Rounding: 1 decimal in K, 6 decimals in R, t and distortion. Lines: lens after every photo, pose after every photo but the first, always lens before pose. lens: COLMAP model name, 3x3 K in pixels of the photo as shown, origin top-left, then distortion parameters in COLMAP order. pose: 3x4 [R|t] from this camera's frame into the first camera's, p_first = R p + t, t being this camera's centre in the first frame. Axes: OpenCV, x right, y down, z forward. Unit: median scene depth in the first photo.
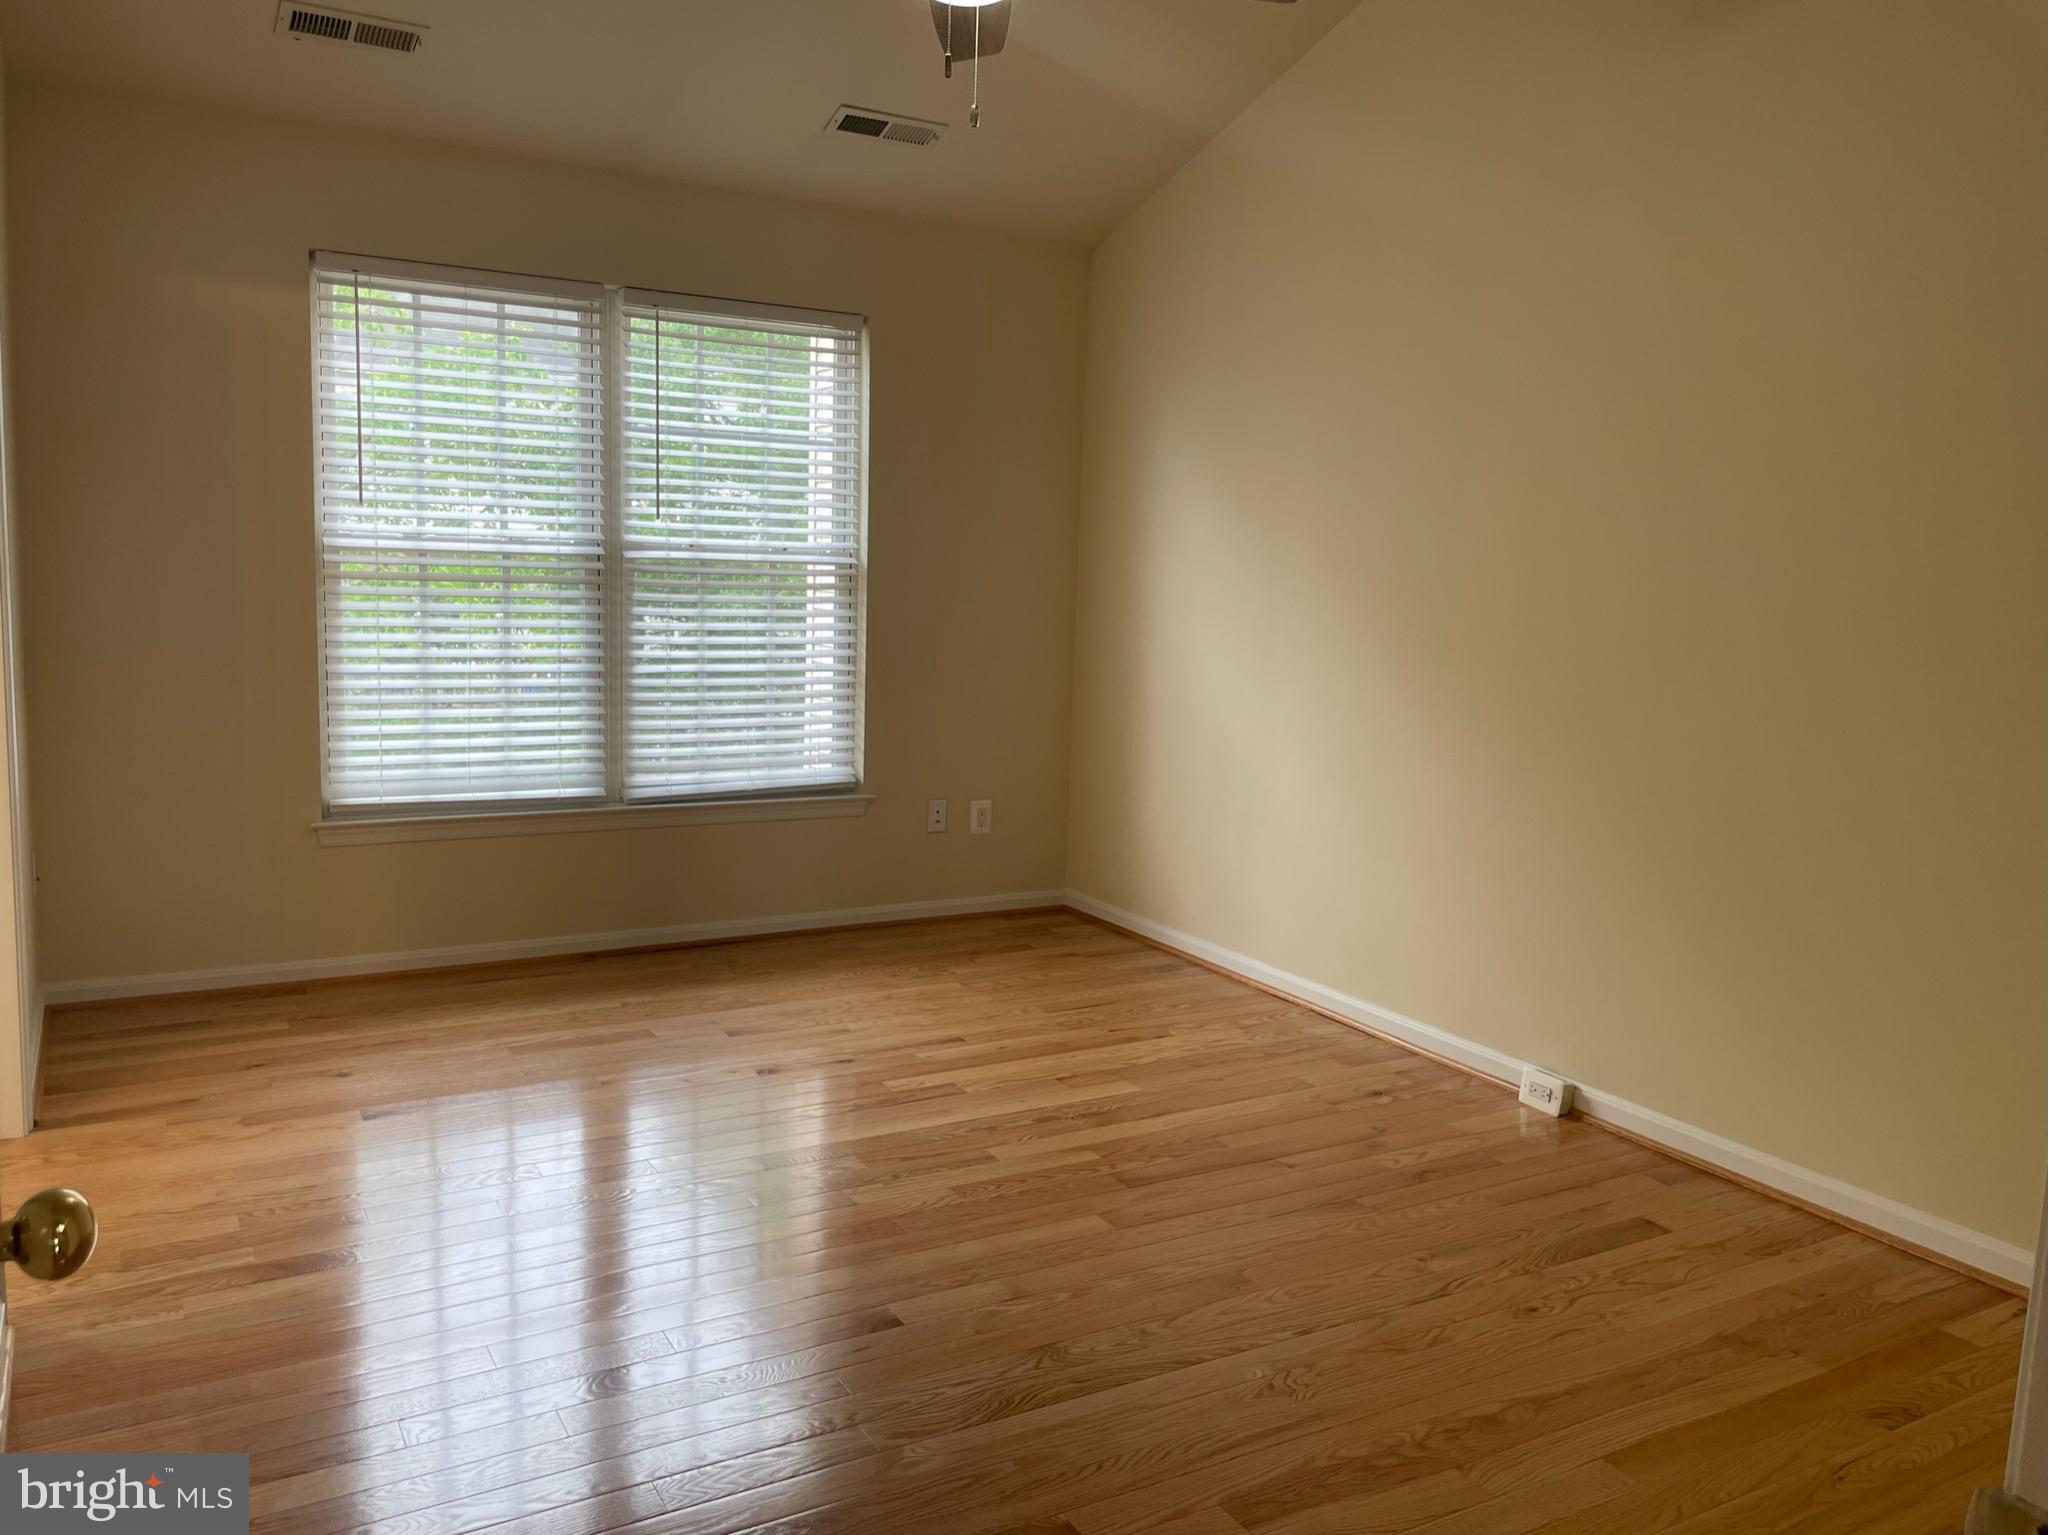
lens RADIAL K [[1585.7, 0, 1023.3], [0, 1585.7, 755.3], [0, 0, 1]] dist [0.086784, -0.118565]
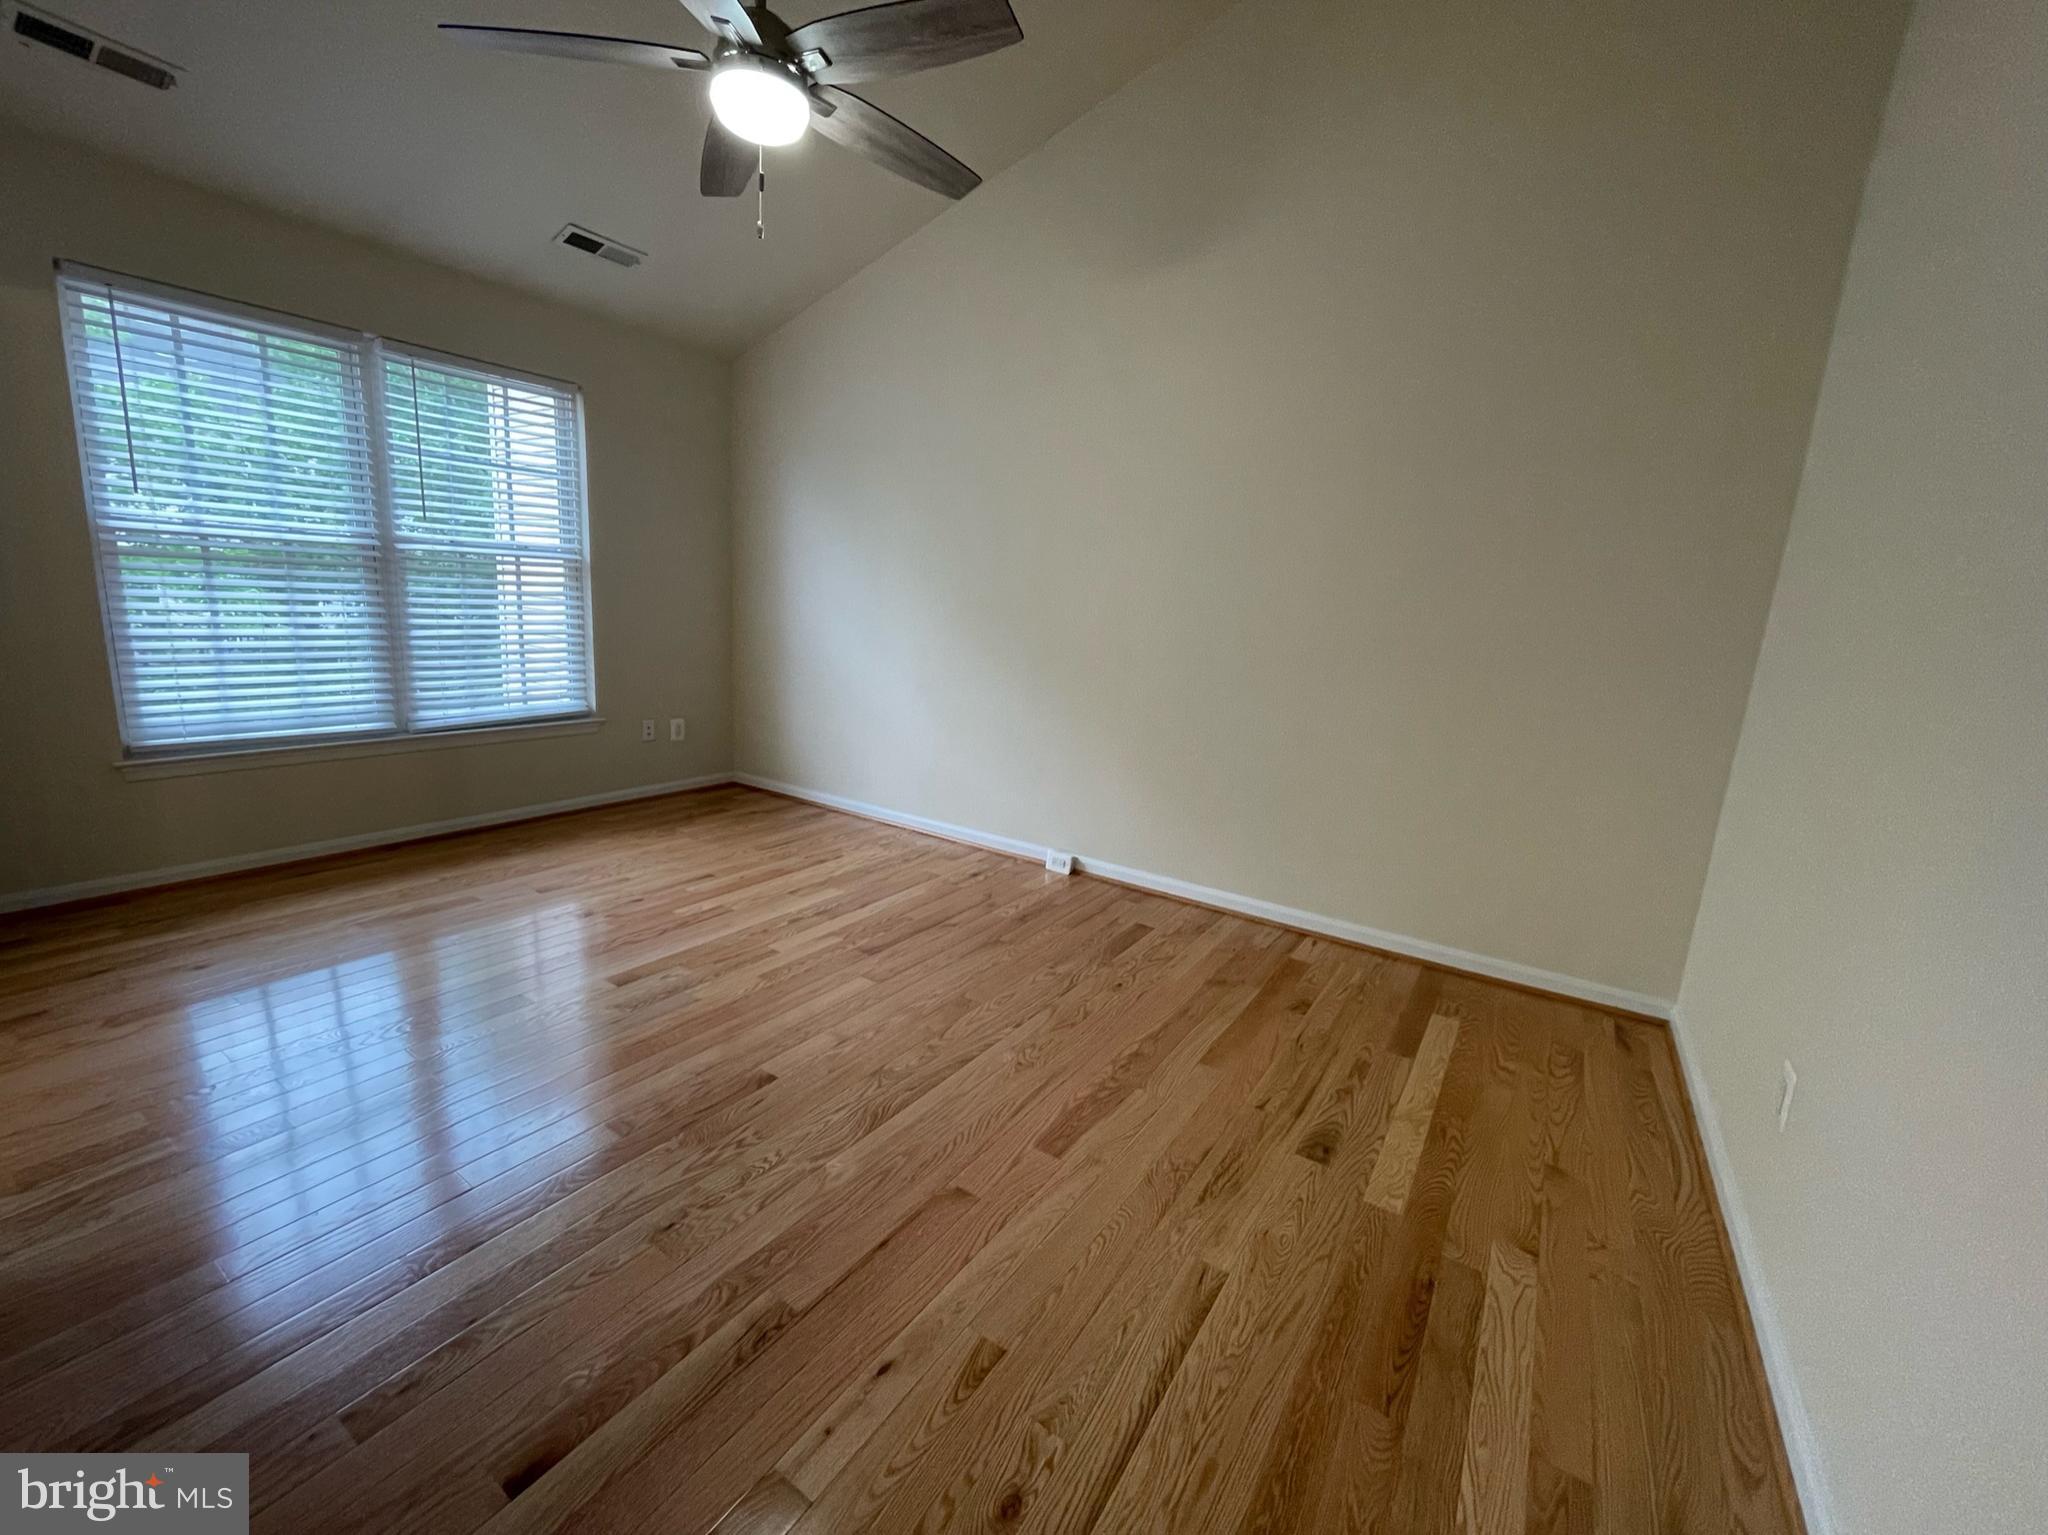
lens RADIAL K [[843.2, 0, 1020.3], [0, 843.2, 762.1], [0, 0, 1]] dist [-0.000313, -0.000377]
pose [[0.891602, -0.067659, 0.447736, -0.125910], [0.025391, 0.994689, 0.099749, -0.003854], [-0.452107, -0.077568, 0.888585, 0.141018]]
